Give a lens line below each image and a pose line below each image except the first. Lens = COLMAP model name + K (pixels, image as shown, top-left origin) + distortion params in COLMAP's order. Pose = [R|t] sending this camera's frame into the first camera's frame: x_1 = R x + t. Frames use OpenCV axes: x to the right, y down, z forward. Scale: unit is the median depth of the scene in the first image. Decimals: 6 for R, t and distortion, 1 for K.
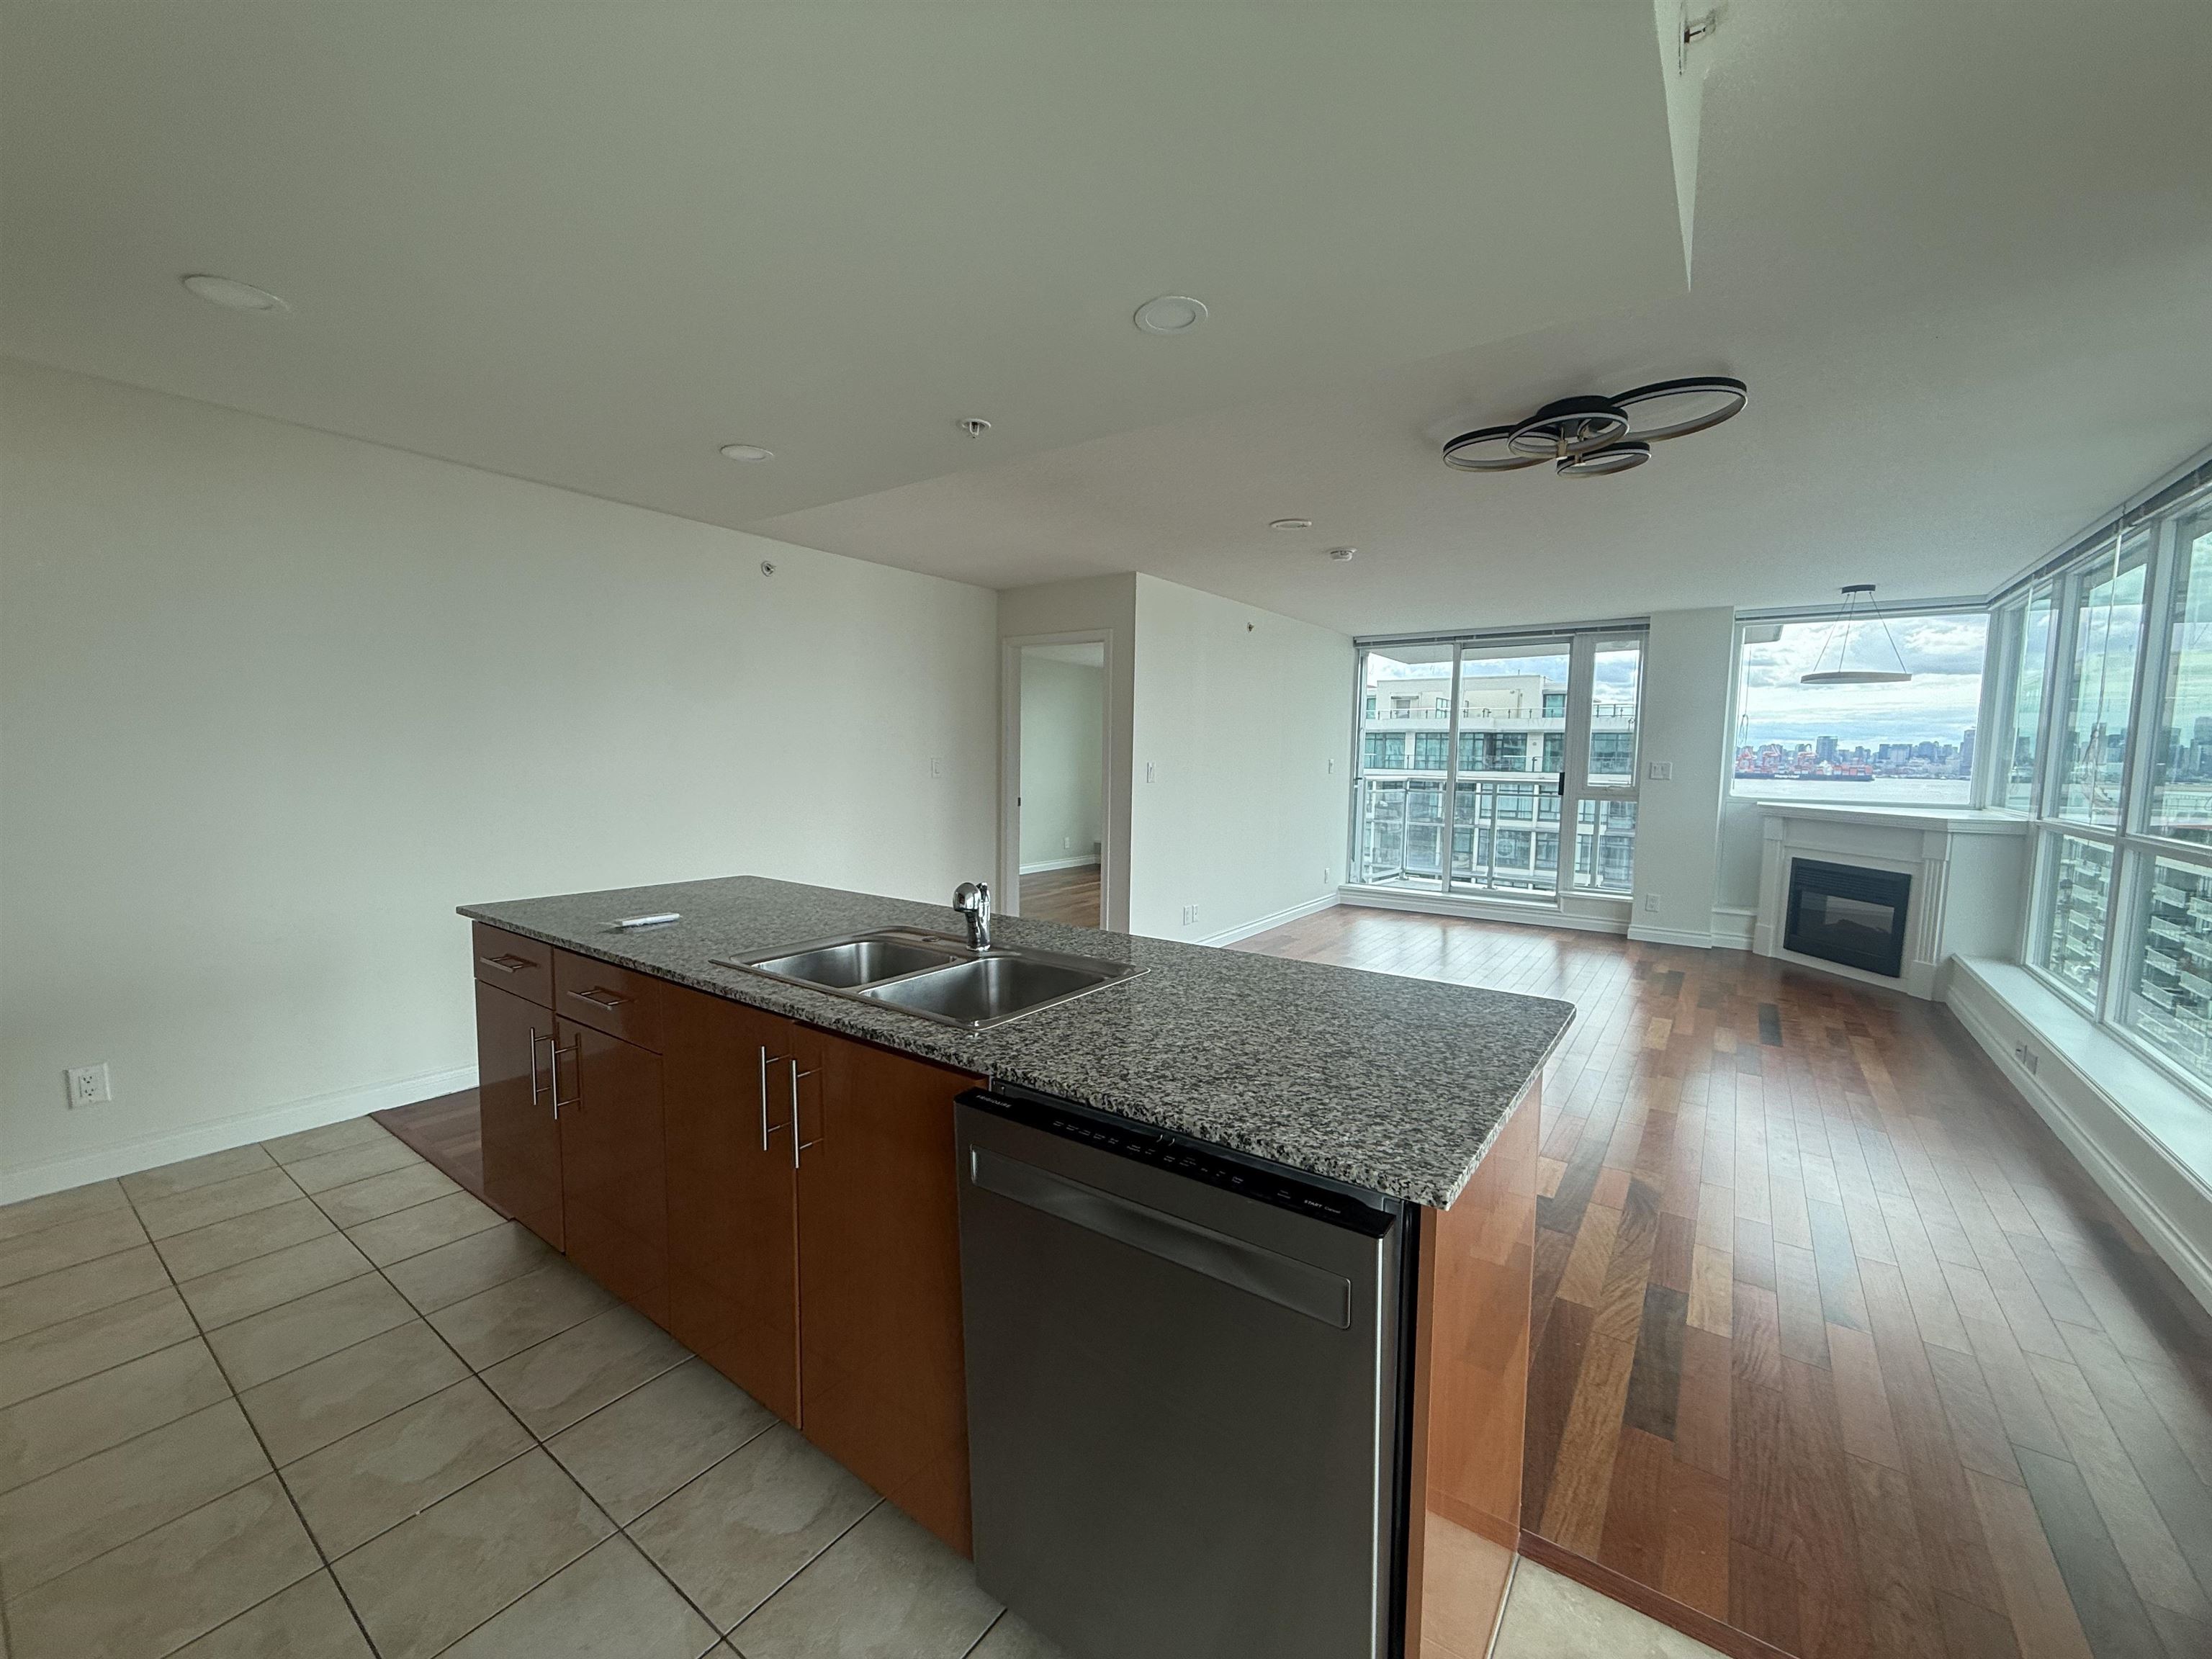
lens RADIAL K [[878.1, 0, 1108.2], [0, 878.1, 835.8], [0, 0, 1]] dist [0.001229, -0.000097]
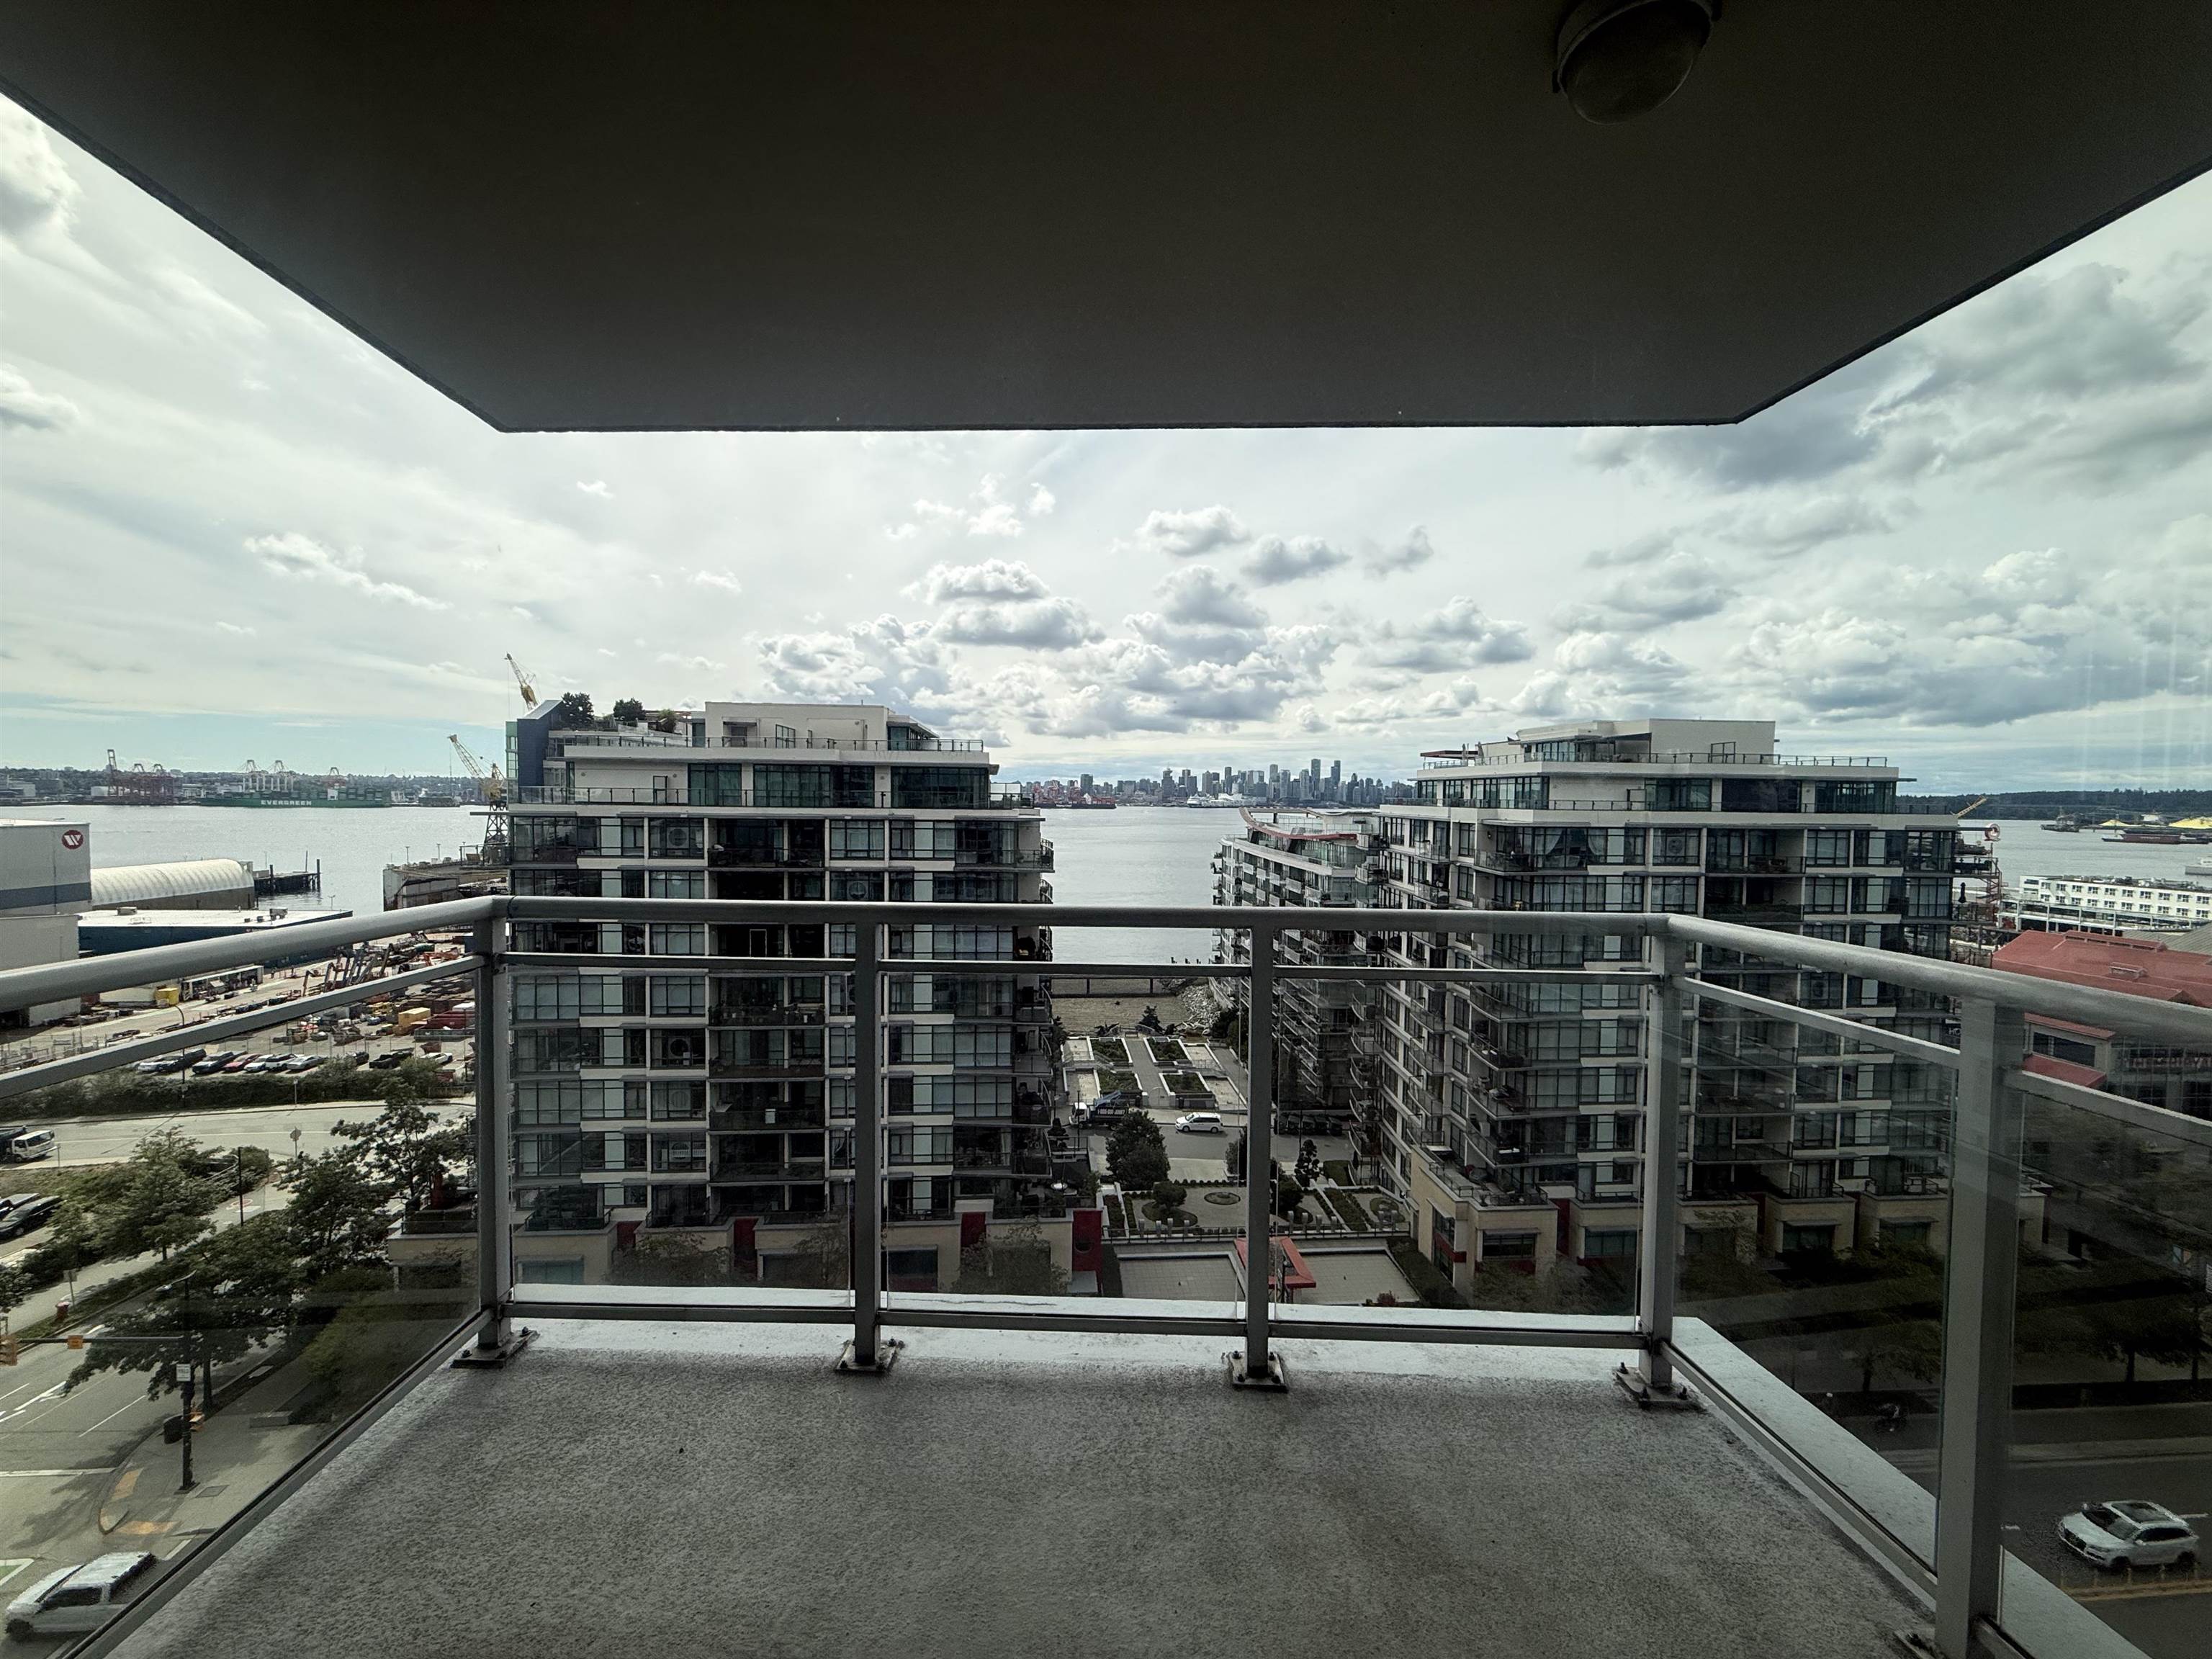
lens RADIAL K [[878.1, 0, 1108.2], [0, 878.1, 835.8], [0, 0, 1]] dist [0.001229, -0.000097]
pose [[0.759606, -0.036626, 0.649352, 0.057600], [0.061744, 0.997965, -0.015939, -0.013223], [-0.647447, 0.052201, 0.760321, 0.134577]]
